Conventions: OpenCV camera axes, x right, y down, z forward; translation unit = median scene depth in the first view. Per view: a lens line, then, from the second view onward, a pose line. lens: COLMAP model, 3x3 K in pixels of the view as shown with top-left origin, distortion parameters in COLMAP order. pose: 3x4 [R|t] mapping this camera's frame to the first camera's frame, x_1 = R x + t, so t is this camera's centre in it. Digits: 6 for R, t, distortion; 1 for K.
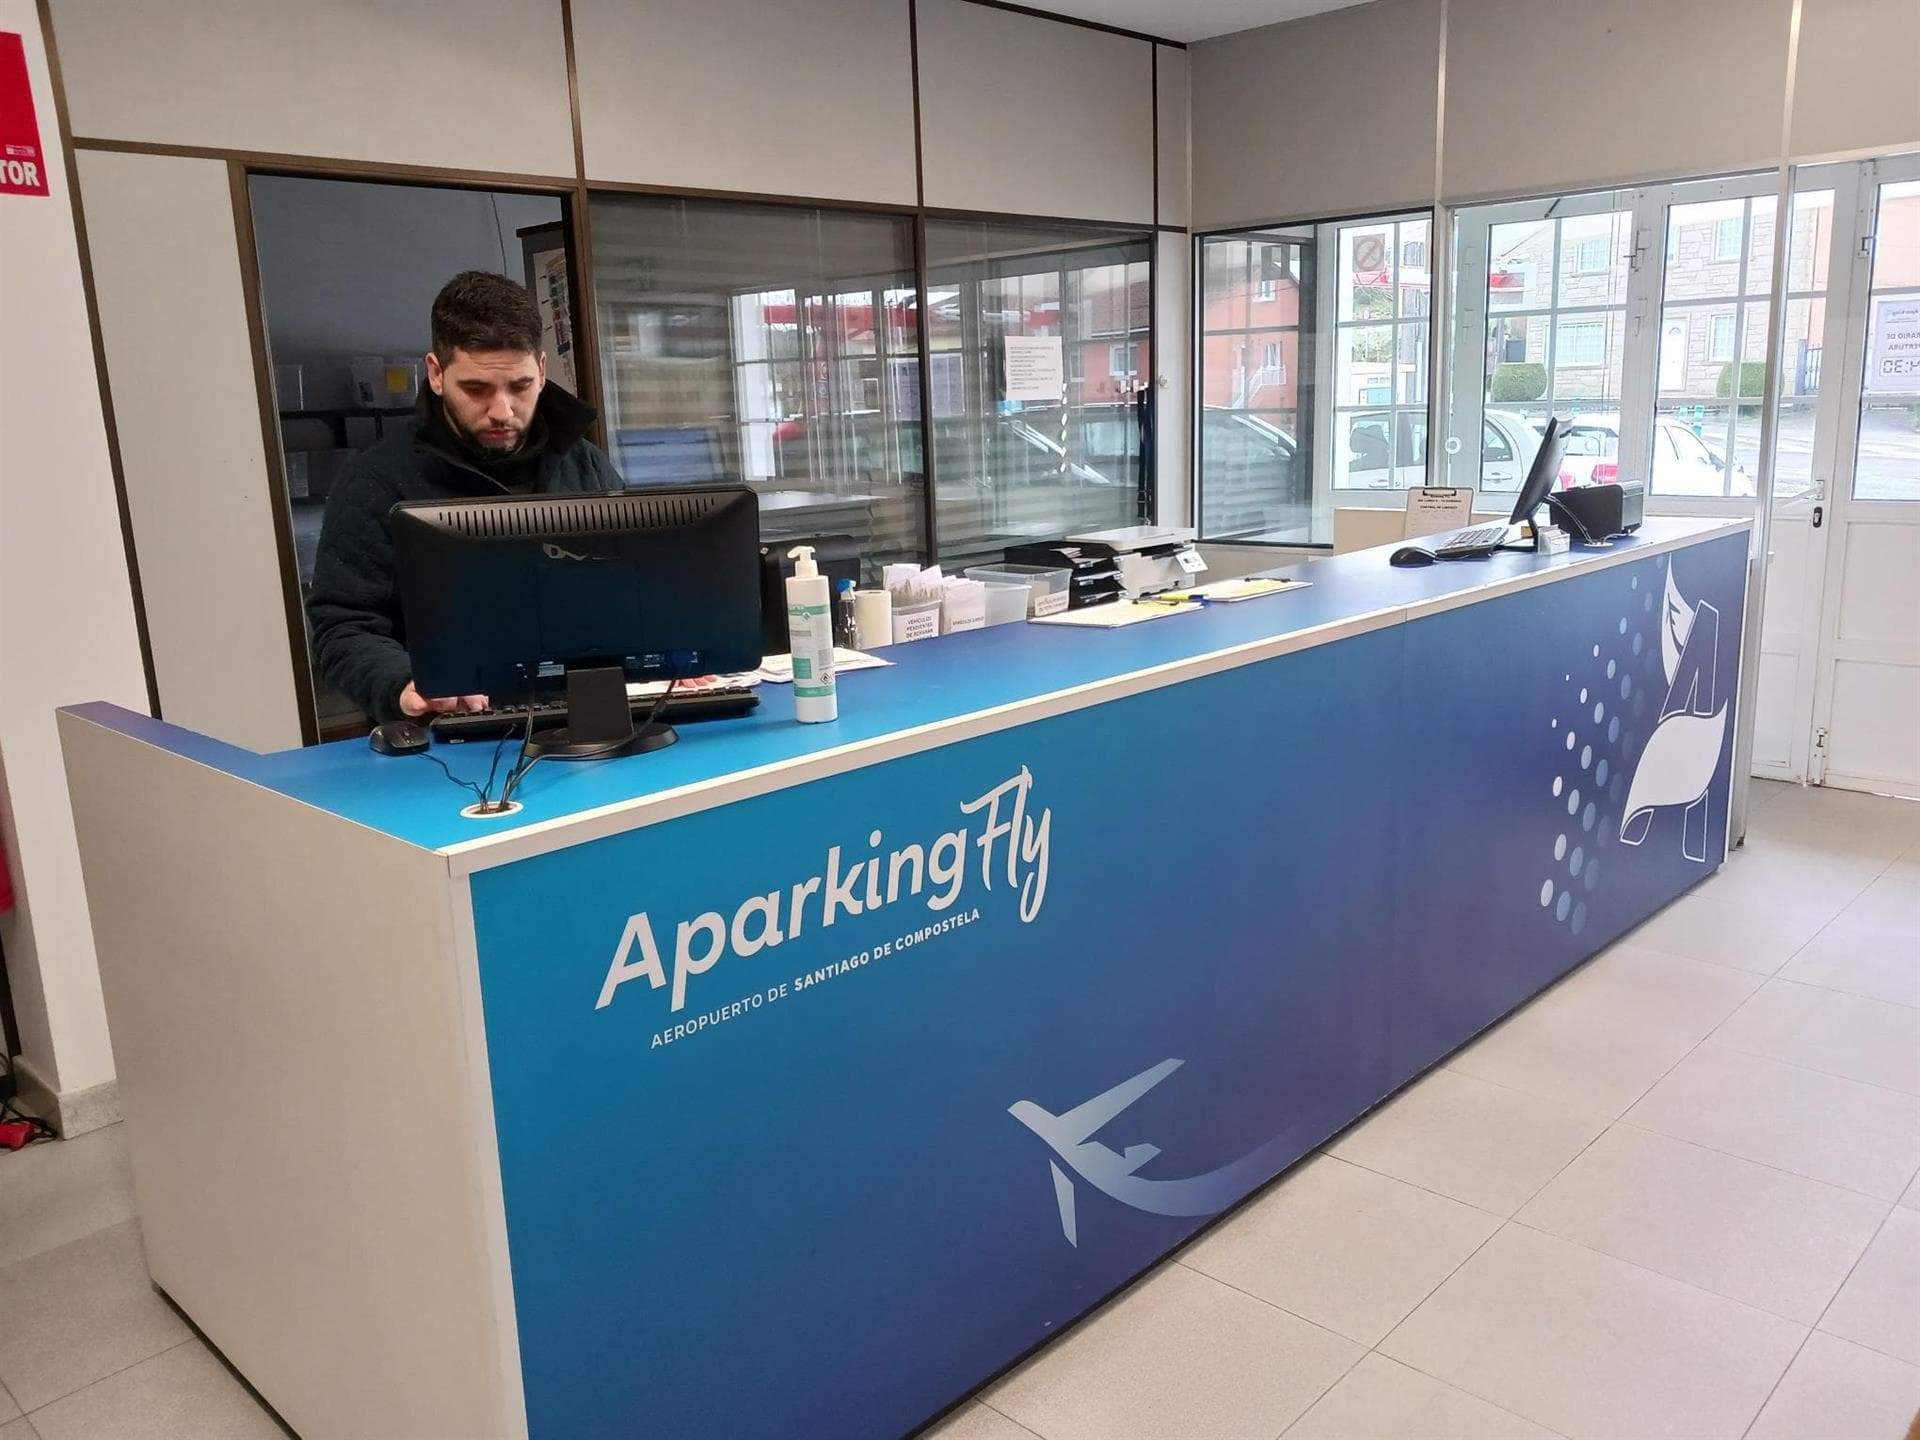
lens RADIAL K [[1520.2, 0, 963.1], [0, 1520.2, 721.0], [0, 0, 1]] dist [0.009480, 0.002017]
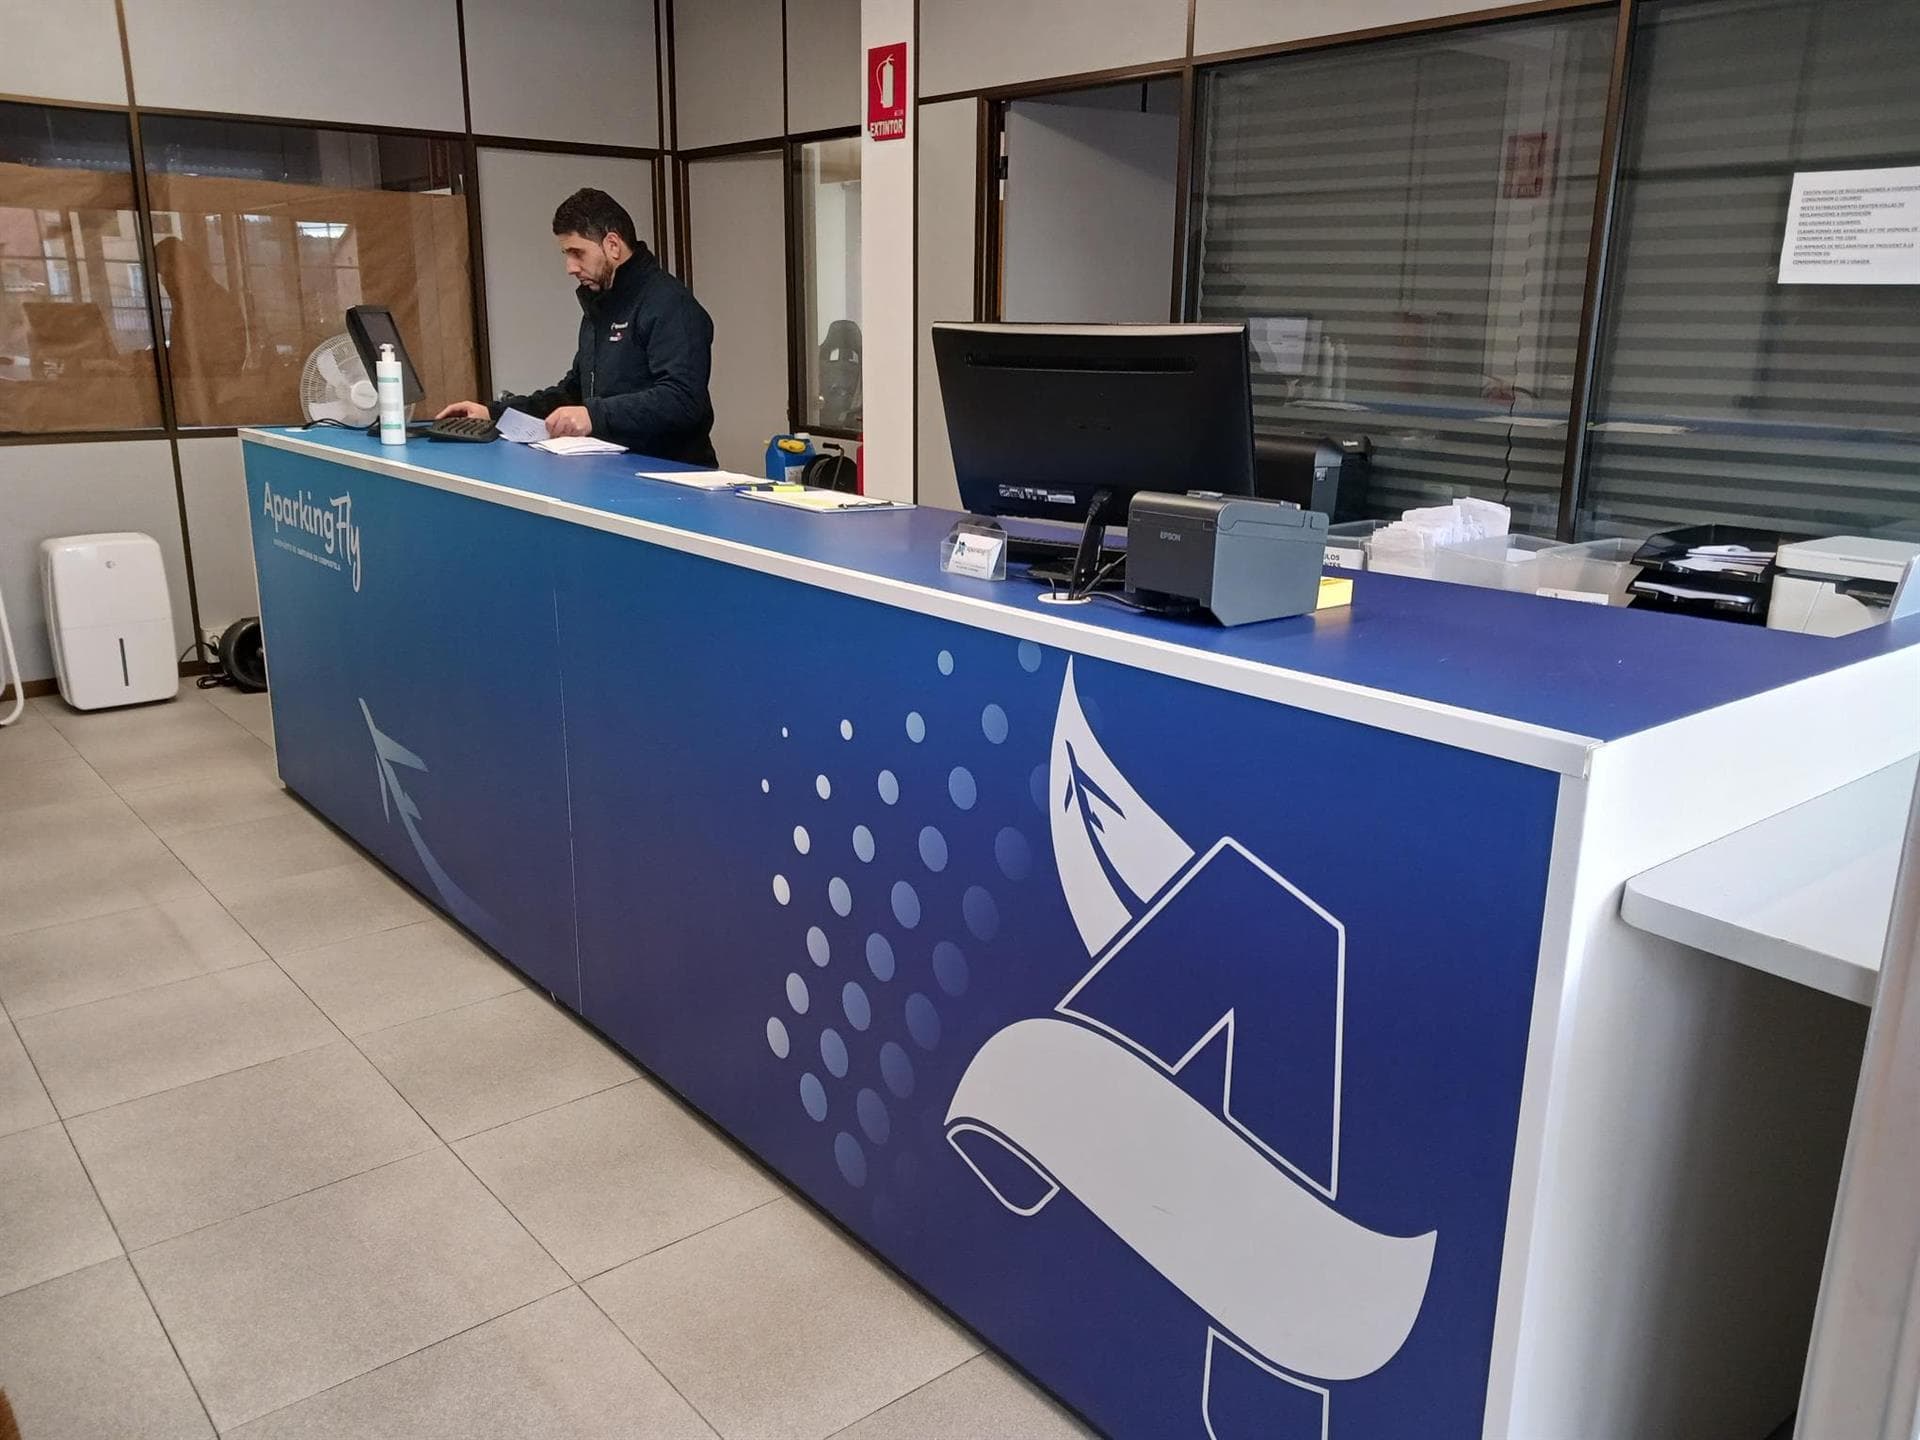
lens RADIAL K [[1520.2, 0, 961.0], [0, 1520.2, 716.1], [0, 0, 1]] dist [0.009480, 0.002017]
pose [[-0.106371, 0.293067, -0.950156, 1.786879], [-0.222470, 0.924338, 0.310010, -0.448882], [0.969119, 0.244357, -0.033125, 1.965541]]
